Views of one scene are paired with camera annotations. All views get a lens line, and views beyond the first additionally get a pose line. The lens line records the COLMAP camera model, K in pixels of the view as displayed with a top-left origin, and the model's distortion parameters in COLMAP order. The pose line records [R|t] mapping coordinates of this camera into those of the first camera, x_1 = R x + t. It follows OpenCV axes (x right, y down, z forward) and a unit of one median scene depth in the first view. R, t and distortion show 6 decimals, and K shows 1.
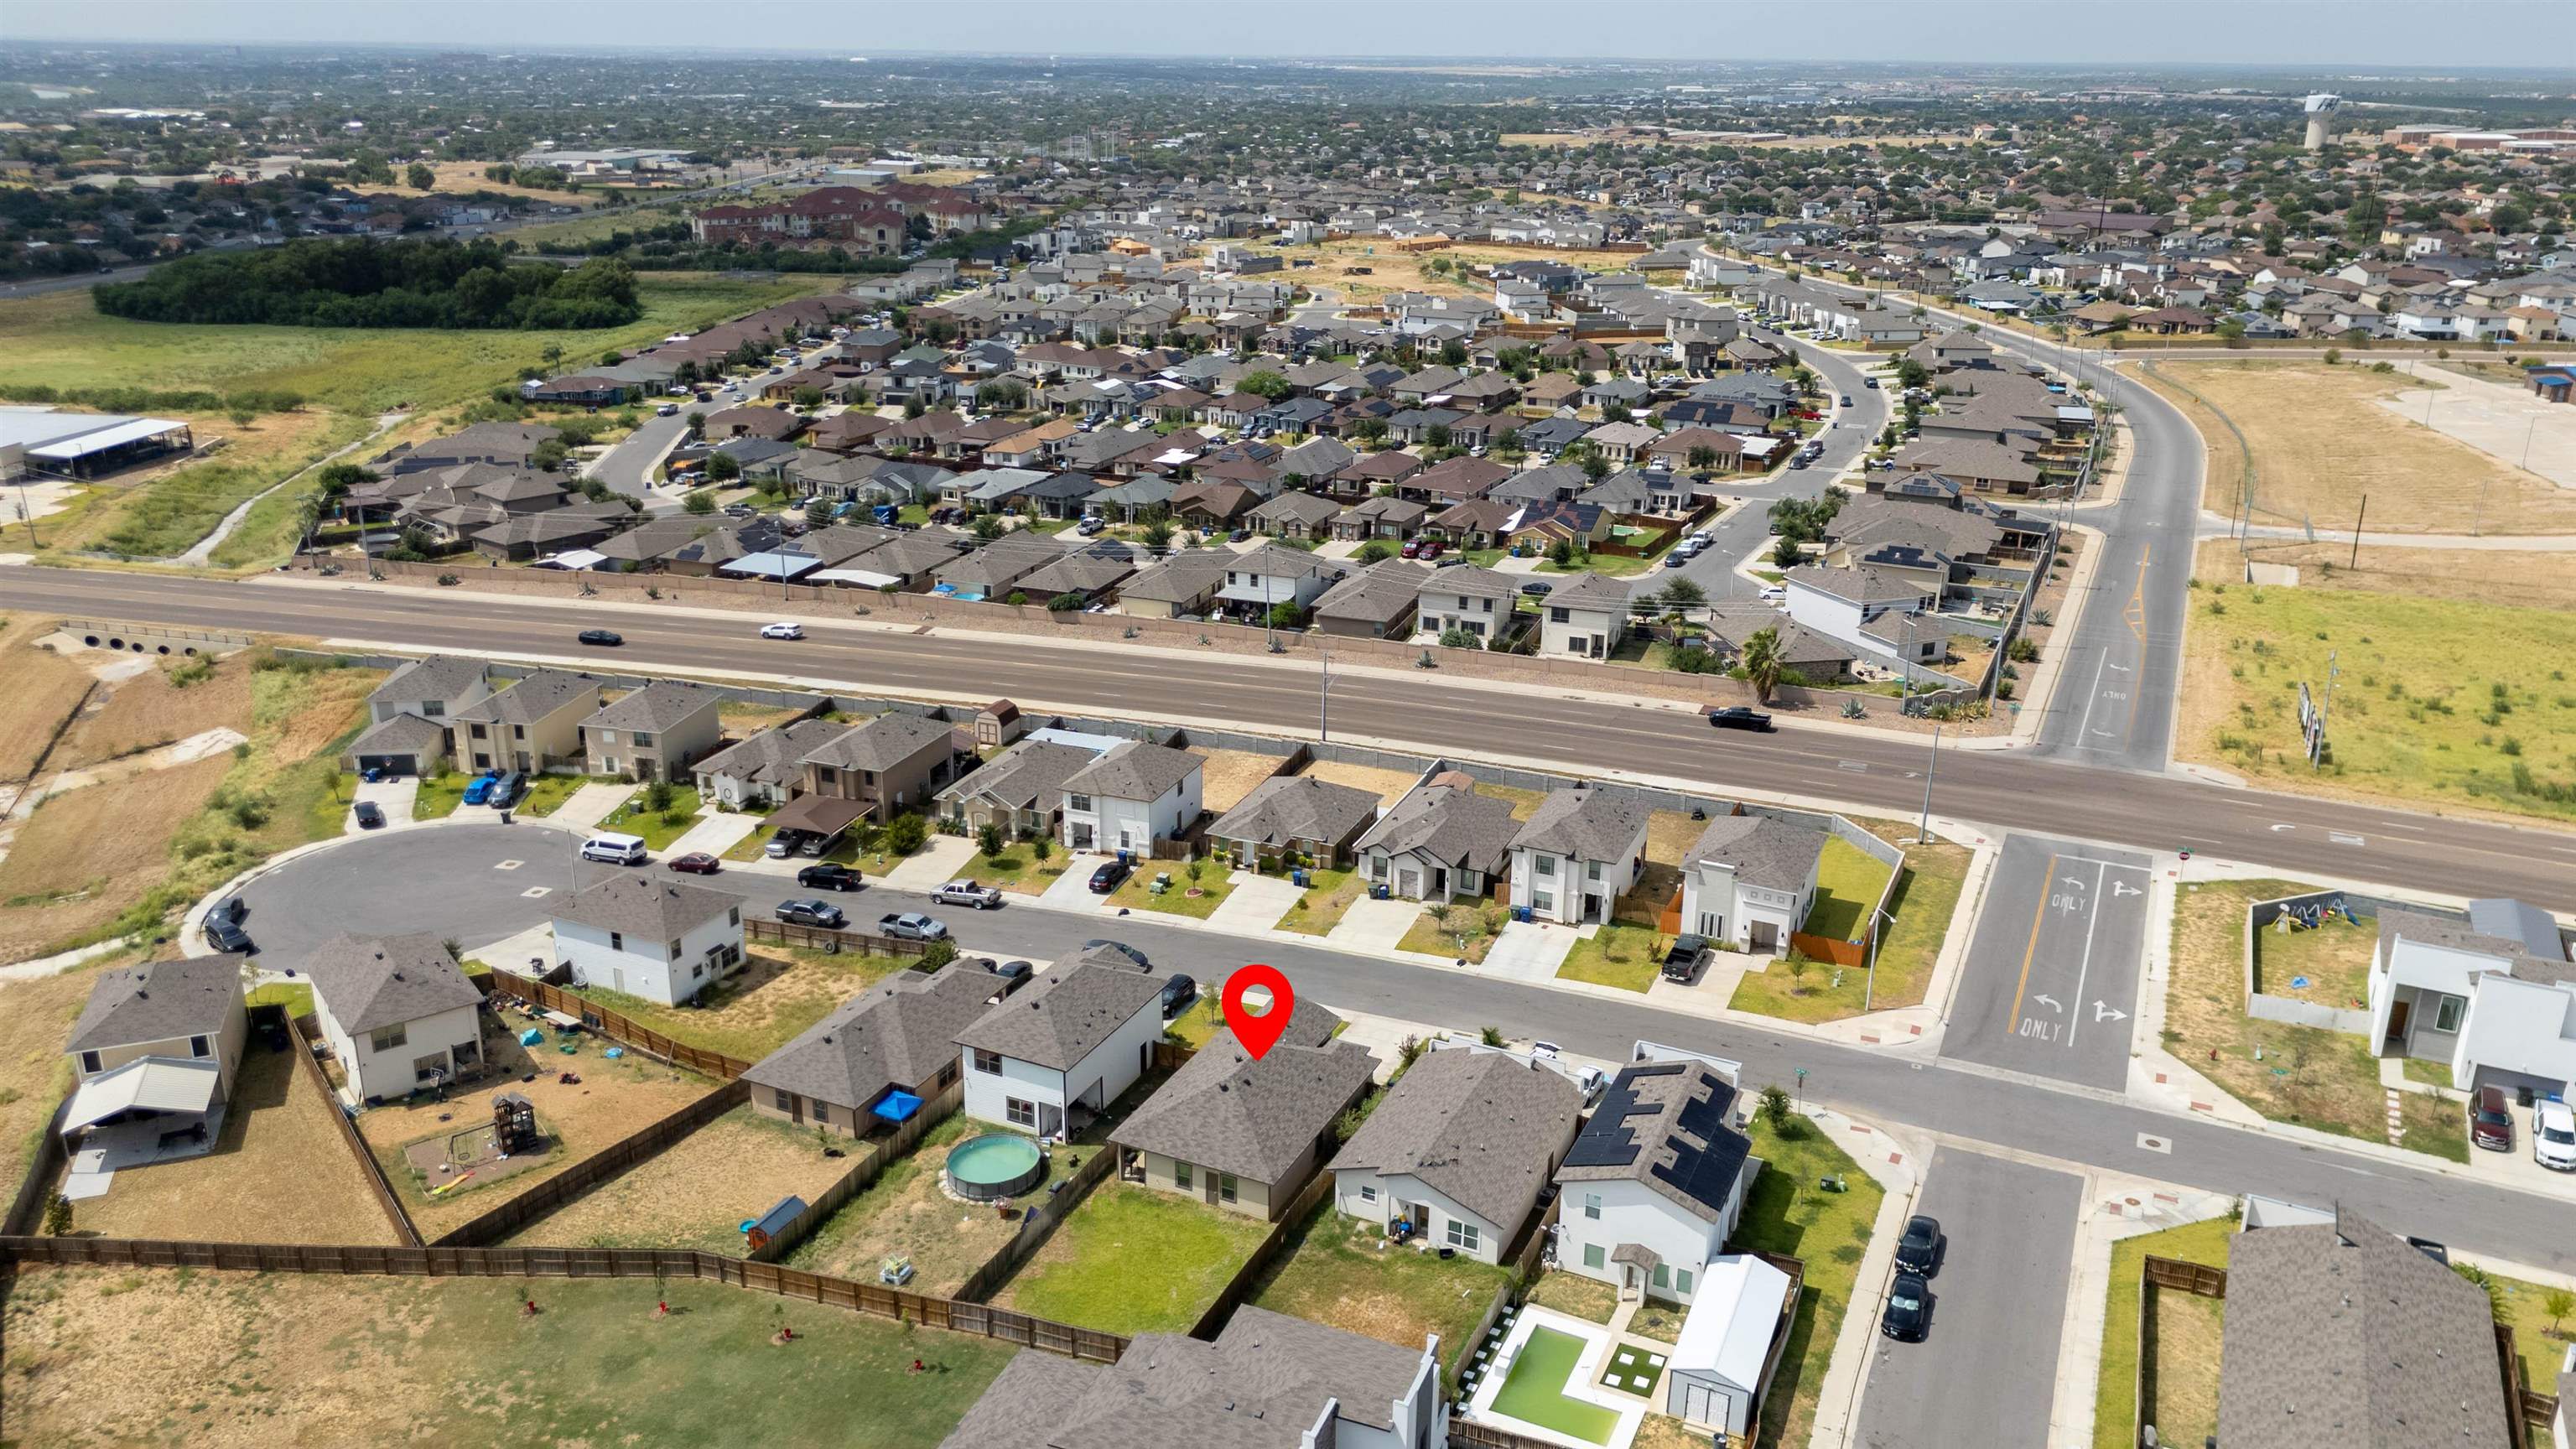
lens RADIAL K [[1894.7, 0, 1294.4], [0, 1894.7, 715.4], [0, 0, 1]] dist [0.042772, -0.029194]
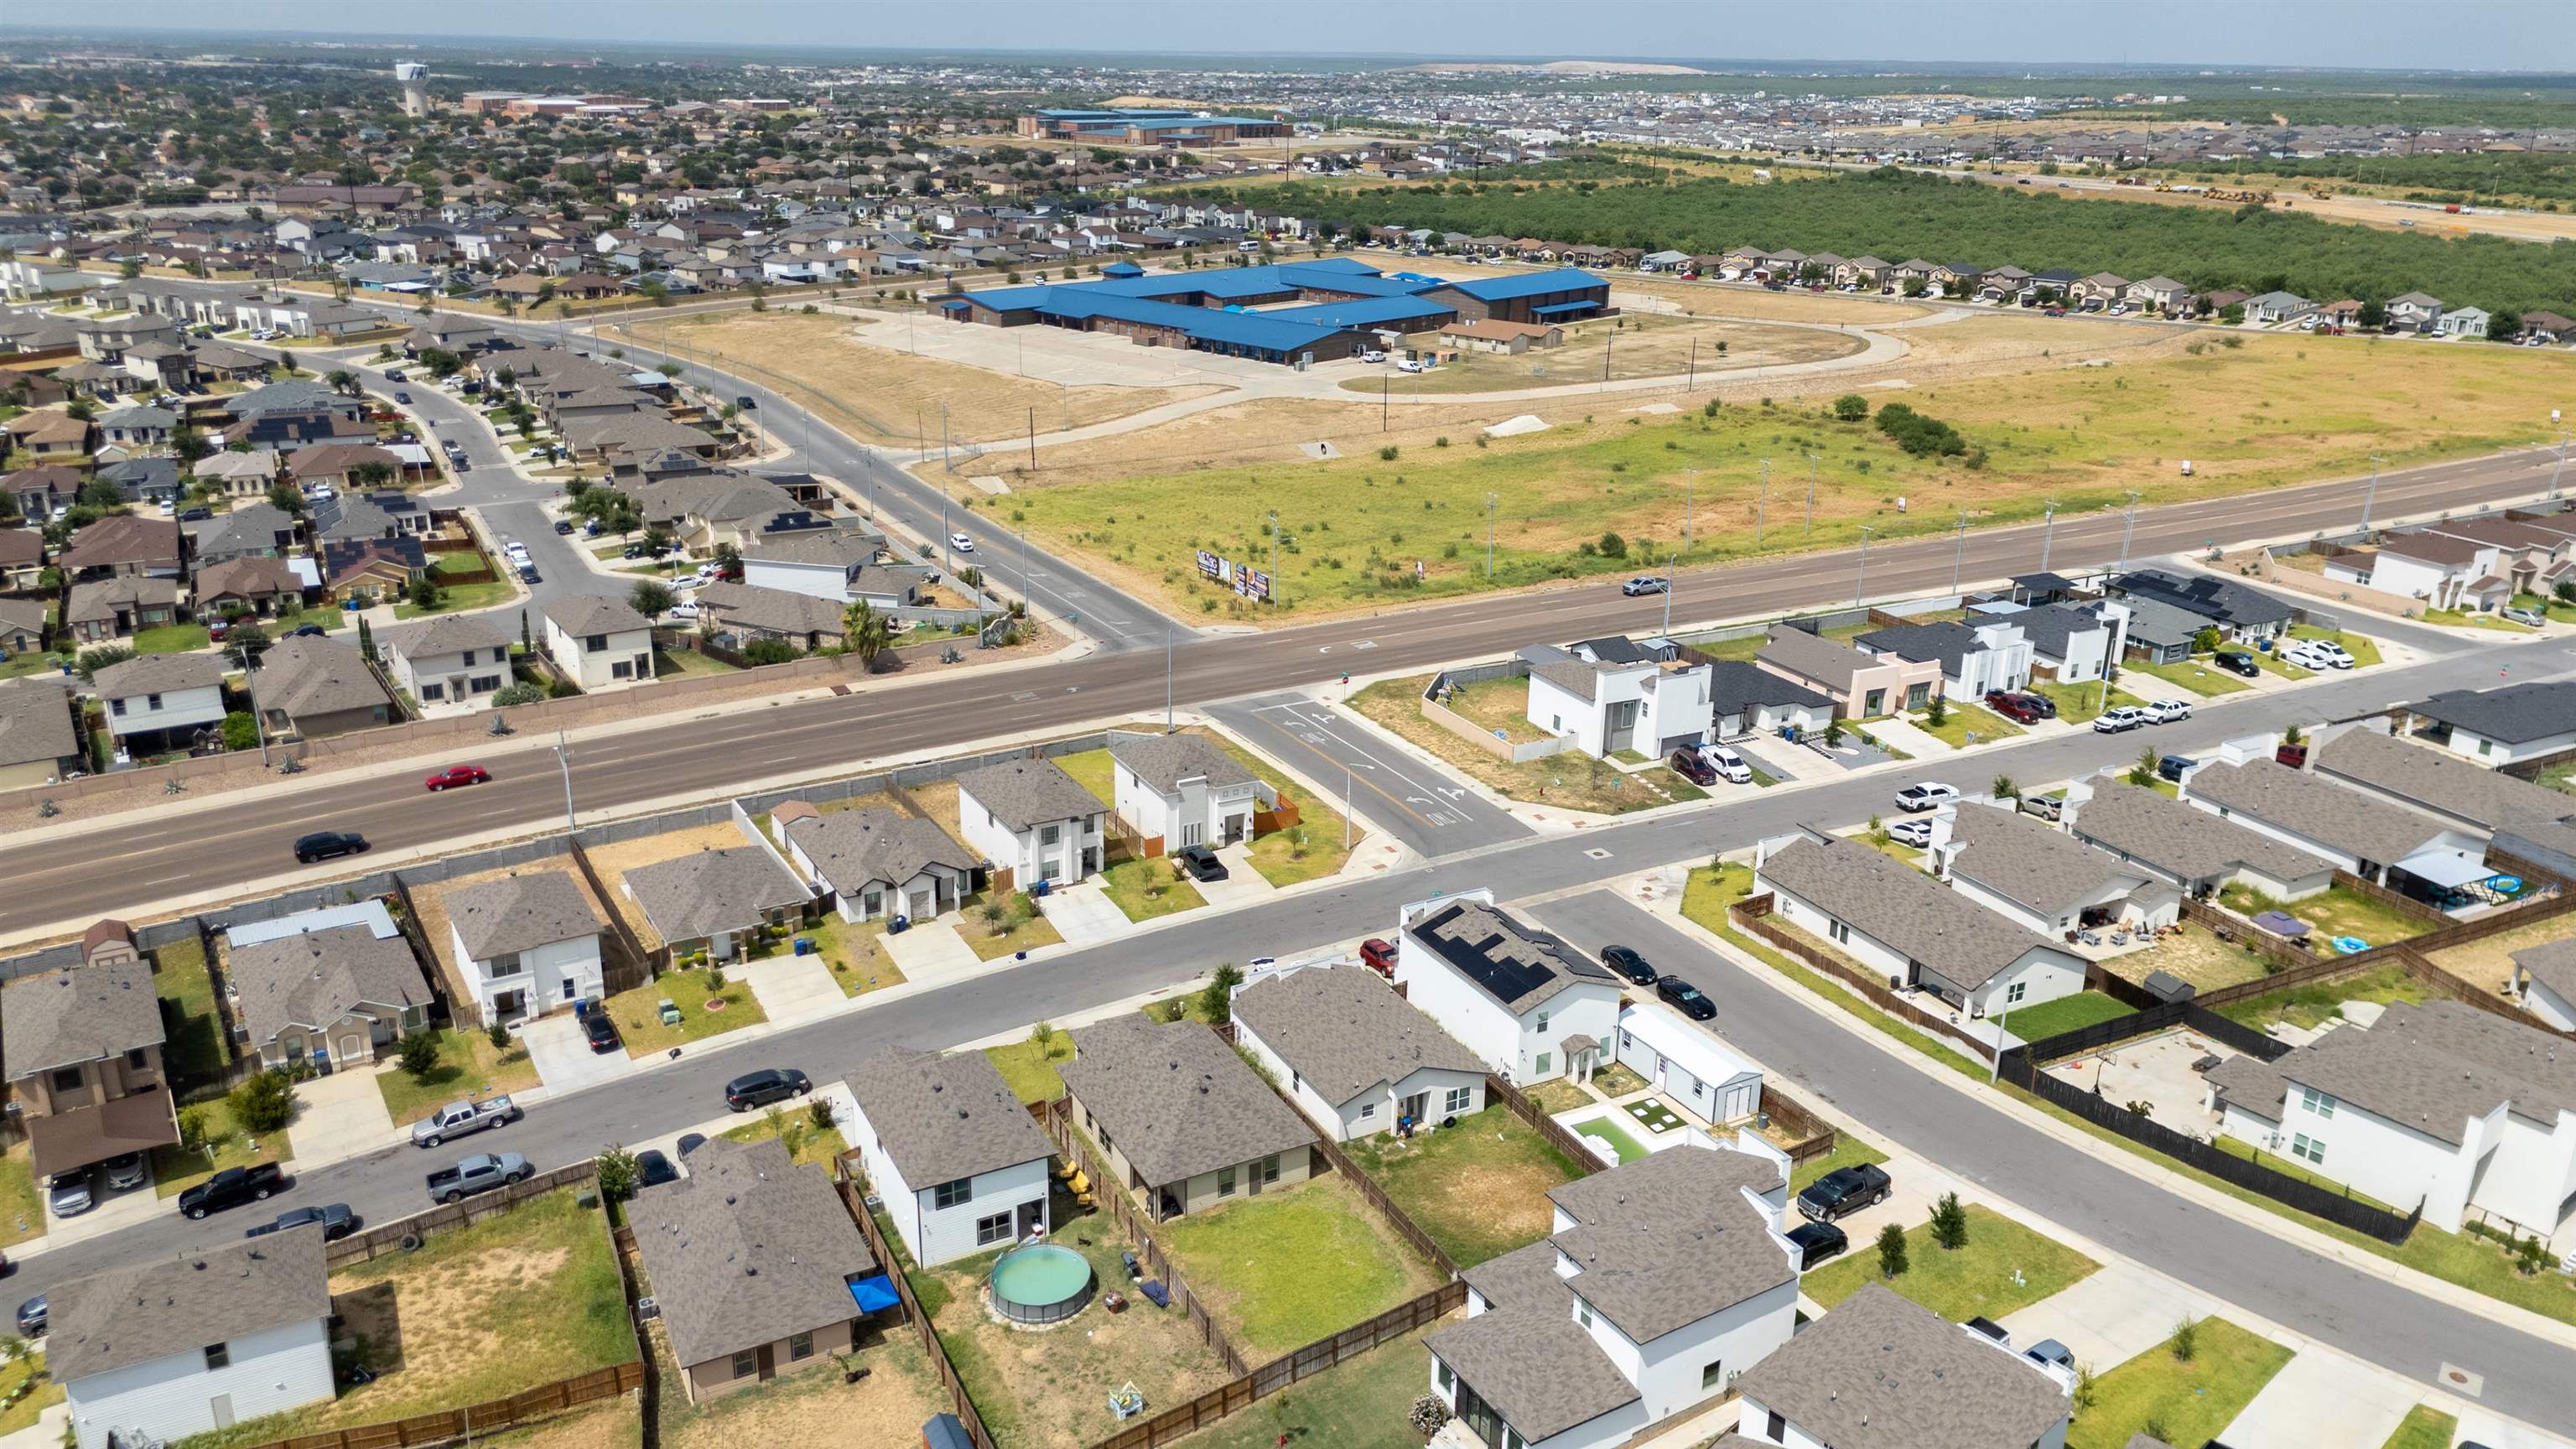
lens RADIAL K [[1894.7, 0, 1299.7], [0, 1894.7, 740.6], [0, 0, 1]] dist [0.042772, -0.029194]
pose [[0.587981, -0.273822, 0.761117, -0.503817], [0.252778, 0.956034, 0.148669, -0.079974], [-0.768363, 0.104979, 0.631346, 0.222572]]
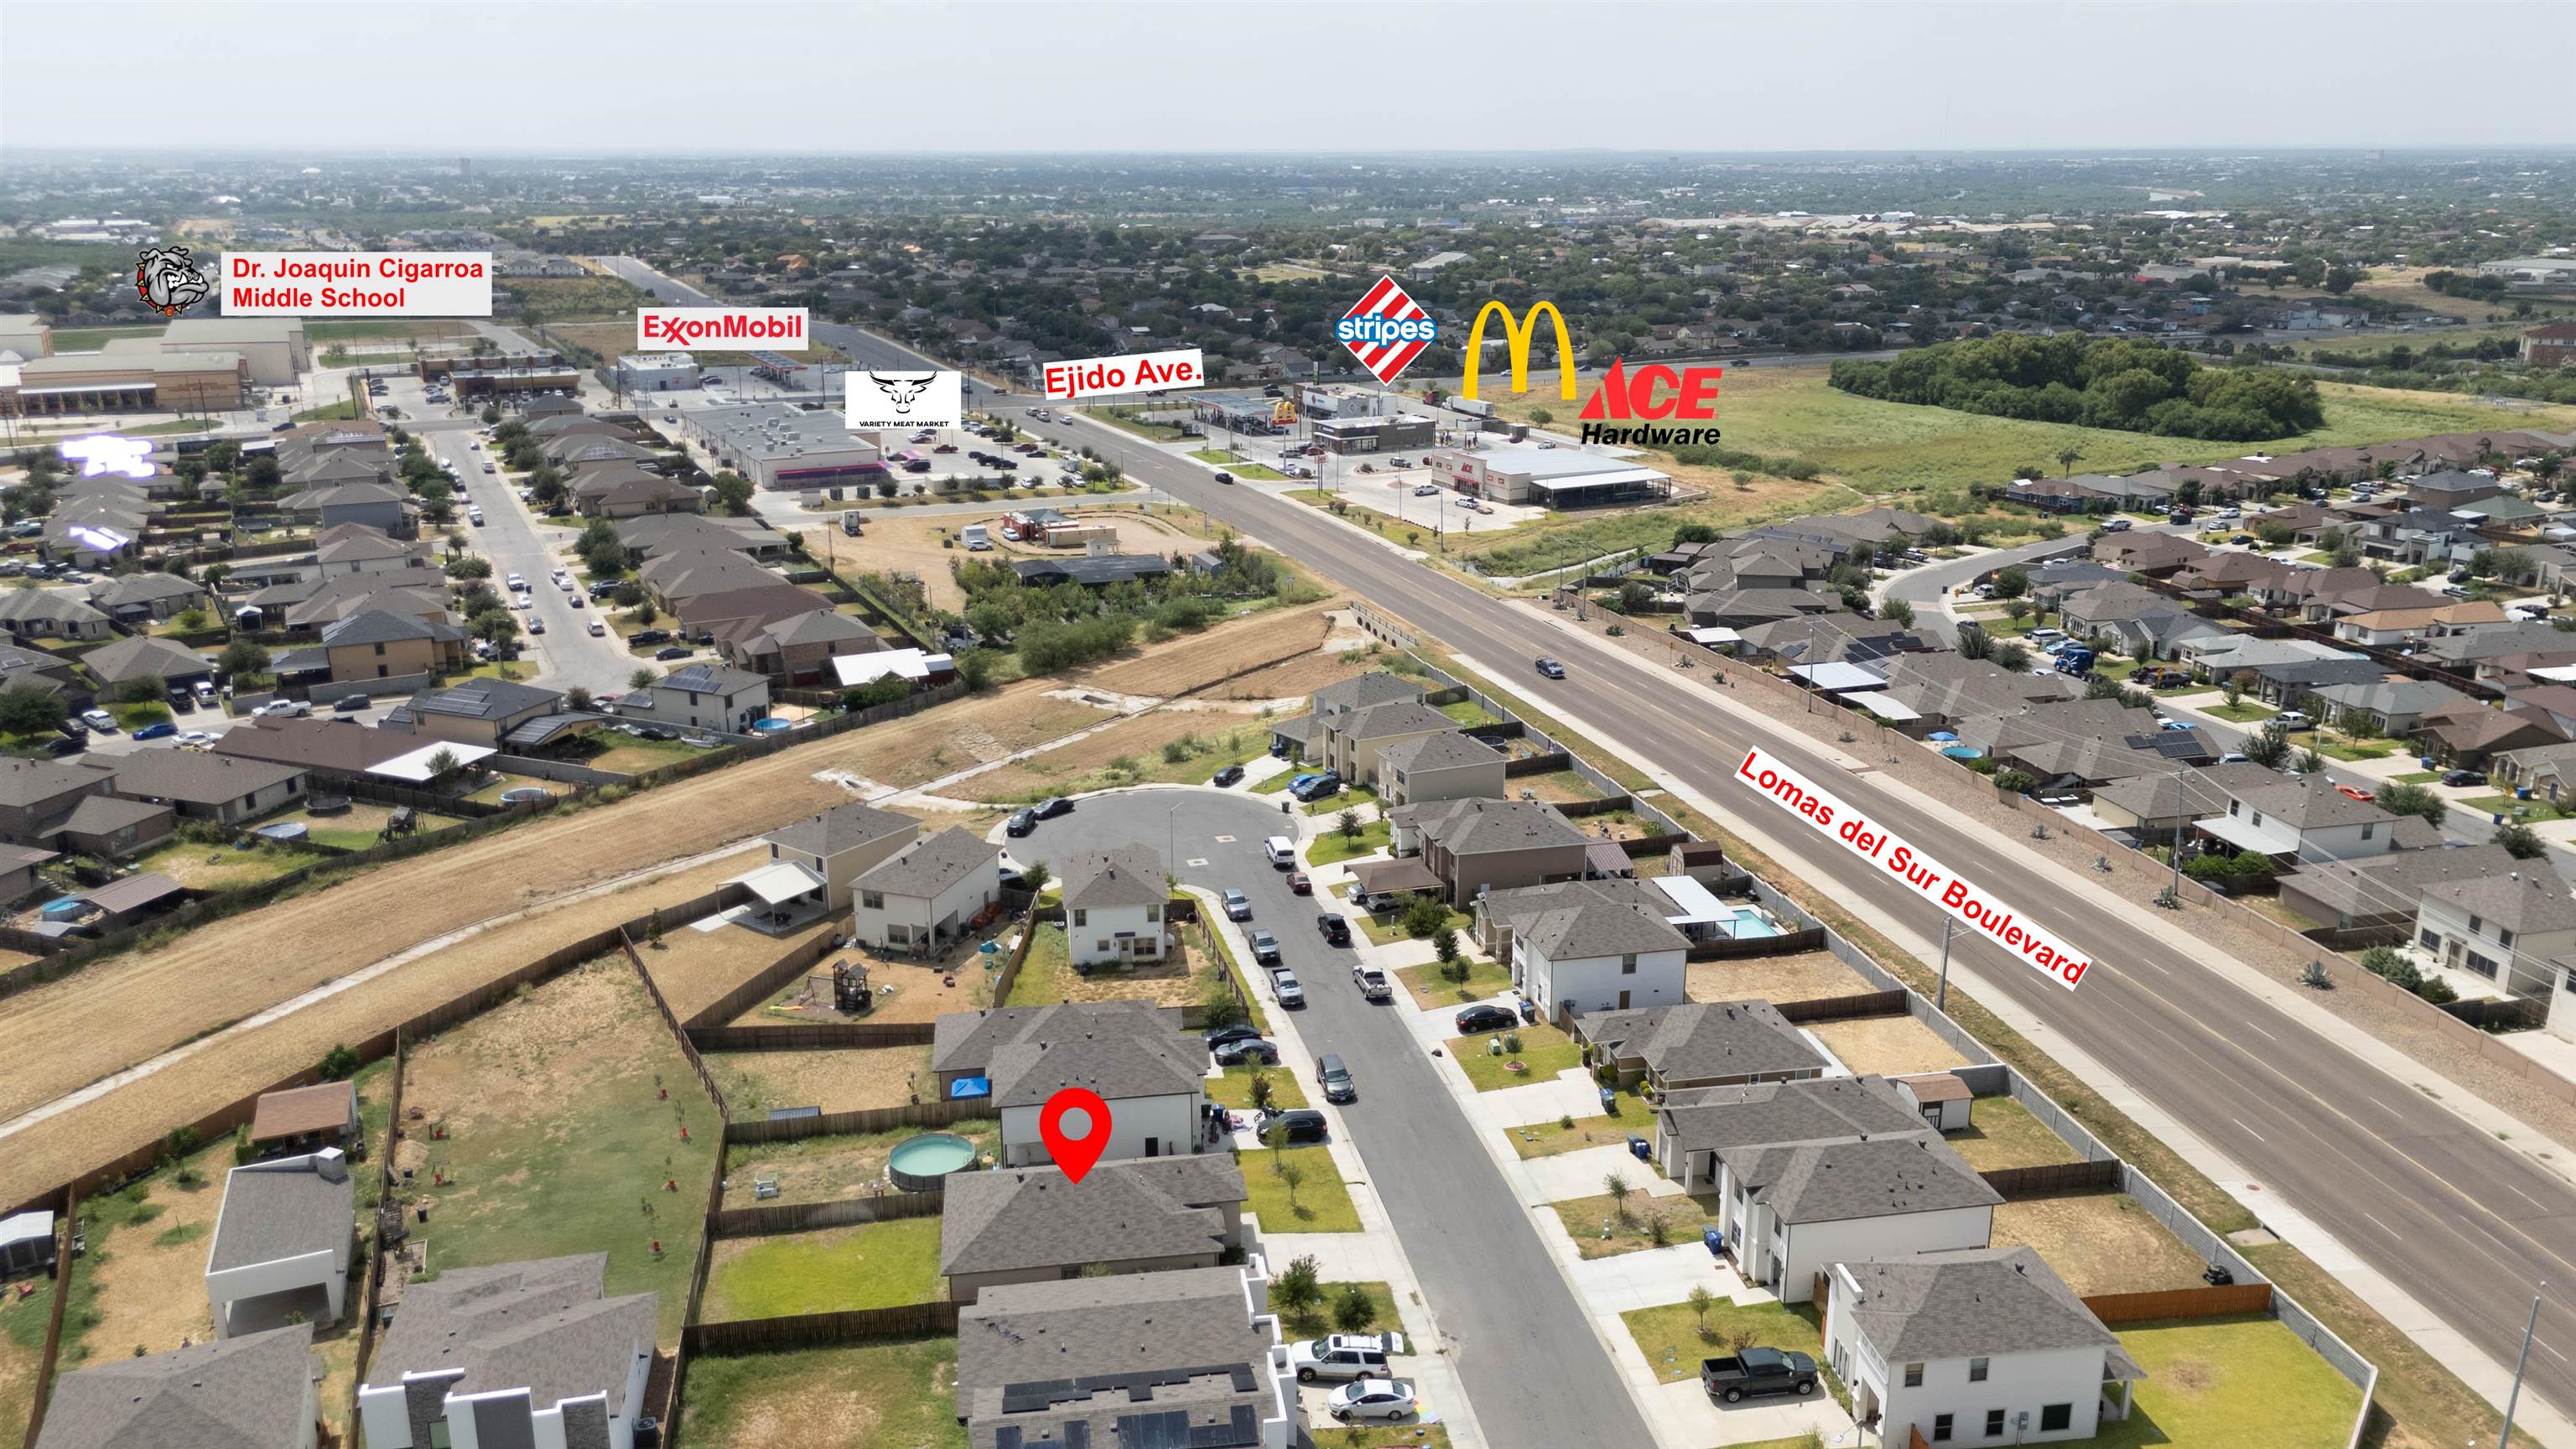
lens RADIAL K [[1894.7, 0, 1293.2], [0, 1894.7, 721.1], [0, 0, 1]] dist [0.042772, -0.029194]
pose [[0.541394, 0.225006, -0.810102, 0.553611], [-0.263543, 0.960382, 0.090620, -0.111183], [0.798397, 0.164435, 0.579244, 0.356313]]
